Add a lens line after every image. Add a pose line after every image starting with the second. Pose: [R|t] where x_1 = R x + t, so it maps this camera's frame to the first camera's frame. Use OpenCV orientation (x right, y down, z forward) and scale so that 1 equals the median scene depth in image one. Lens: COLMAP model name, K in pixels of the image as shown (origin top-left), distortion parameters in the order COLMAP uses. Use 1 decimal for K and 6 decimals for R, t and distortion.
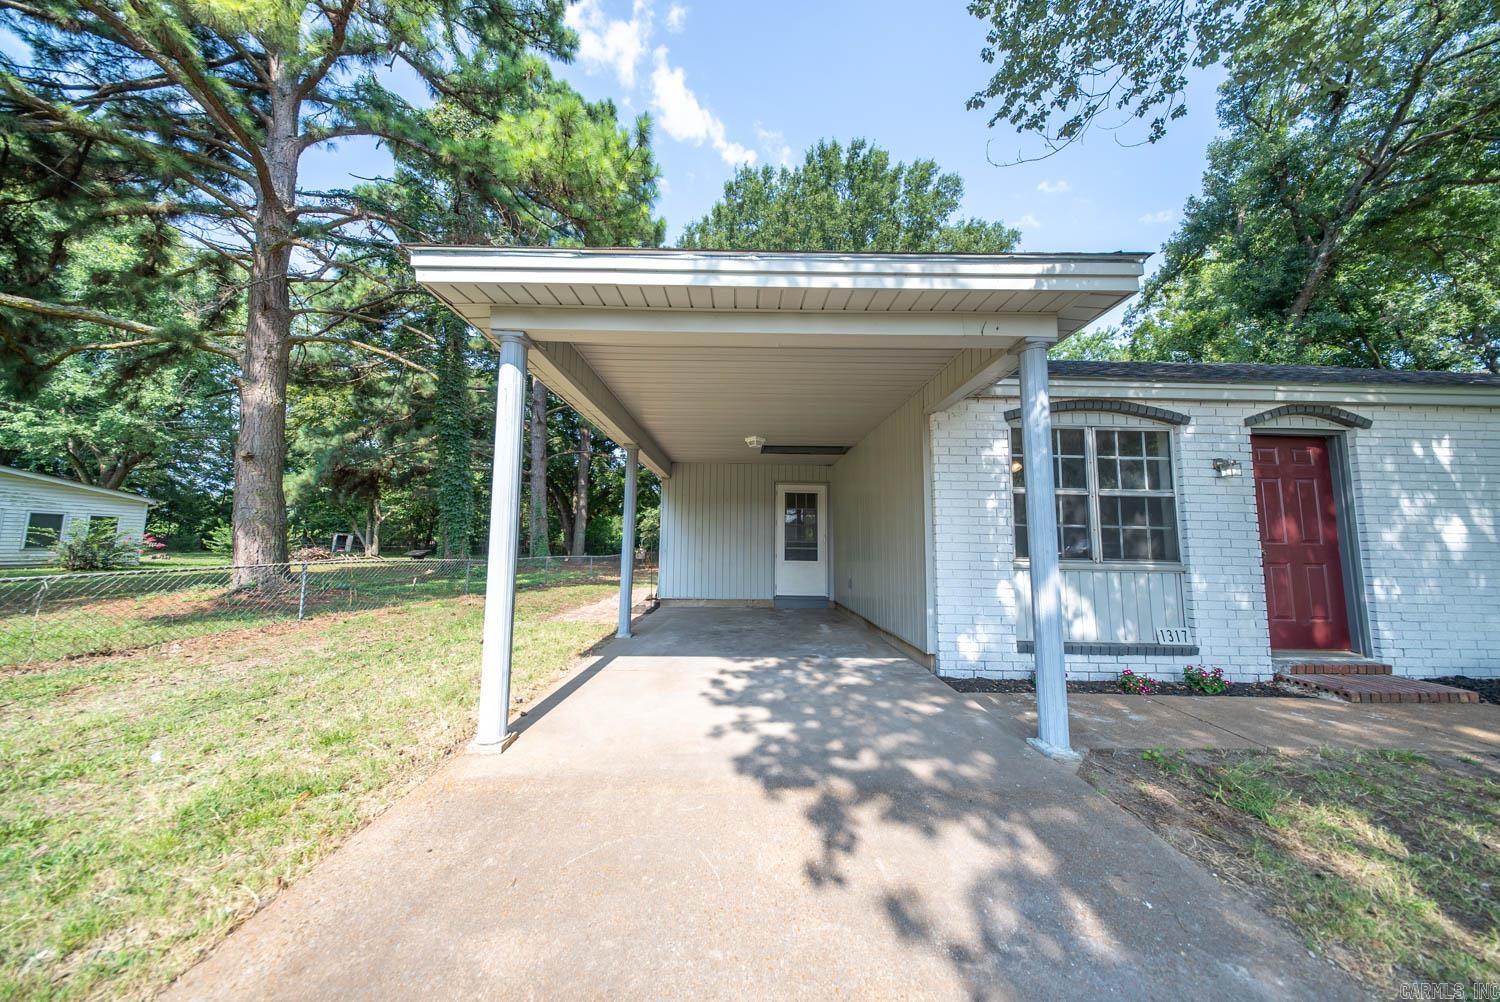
lens RADIAL K [[441.3, 0, 747.8], [0, 441.3, 501.2], [0, 0, 1]] dist [0.008557, -0.004032]
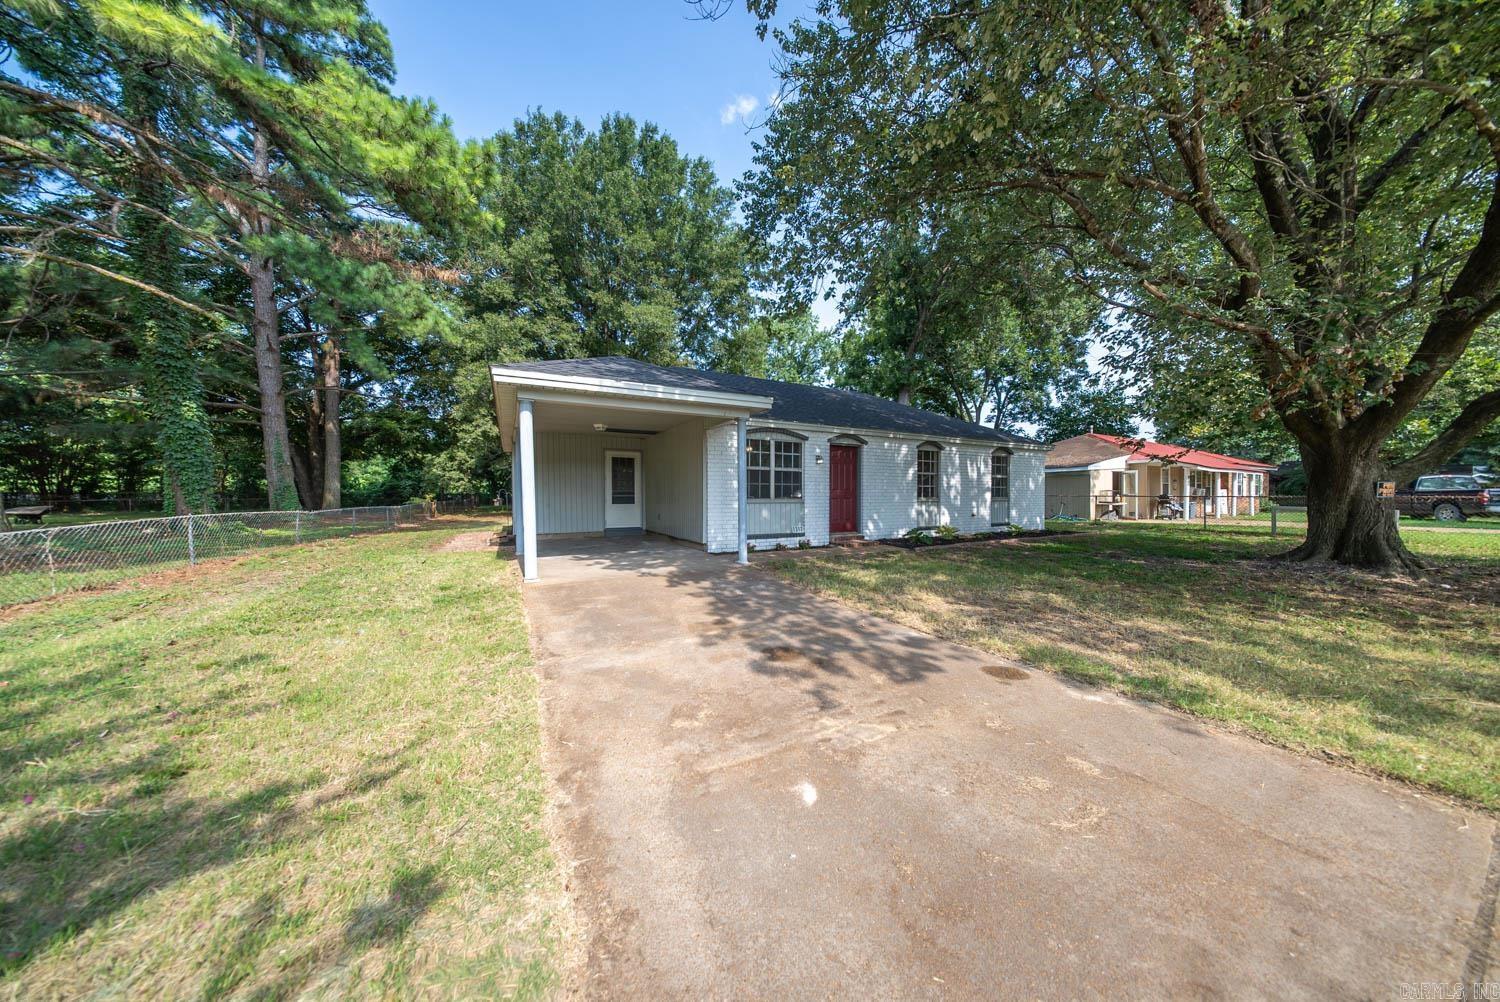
lens RADIAL K [[441.3, 0, 747.8], [0, 441.3, 501.2], [0, 0, 1]] dist [0.008557, -0.004032]
pose [[0.882566, -0.021946, 0.469677, -0.115612], [-0.034721, 0.993141, 0.111648, -0.030641], [-0.468906, -0.114845, 0.875750, -0.274897]]
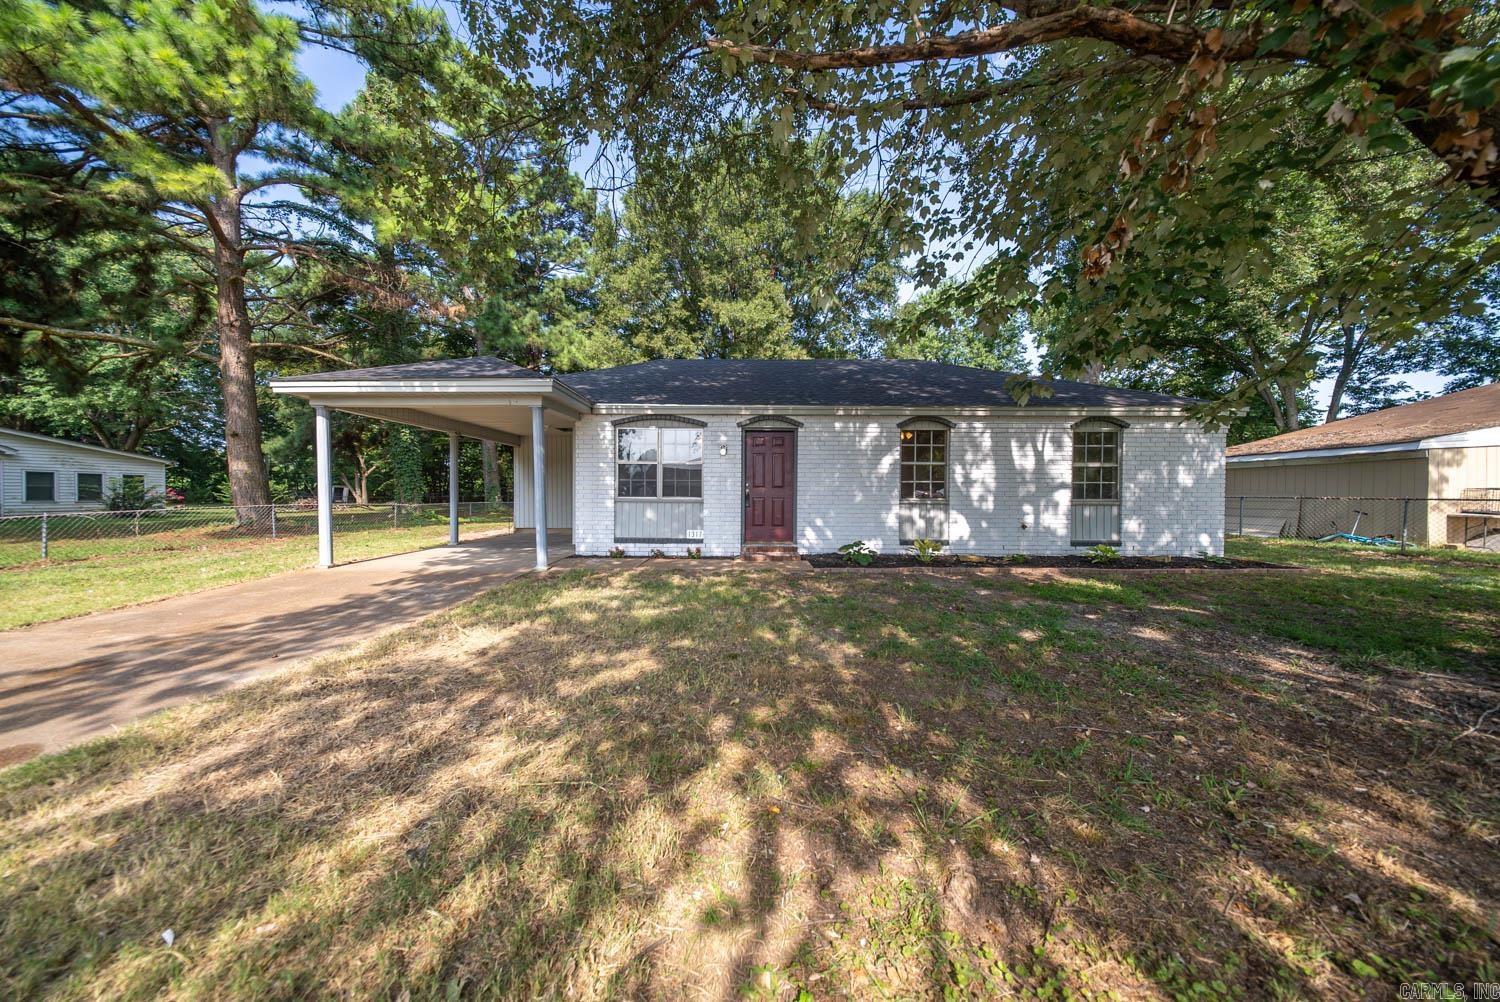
lens RADIAL K [[441.3, 0, 747.8], [0, 441.3, 501.2], [0, 0, 1]] dist [0.008557, -0.004032]
pose [[0.999901, -0.010082, -0.009767, 0.345264], [0.011164, 0.992956, 0.117953, -0.022455], [0.008509, -0.118050, 0.992971, -0.276343]]
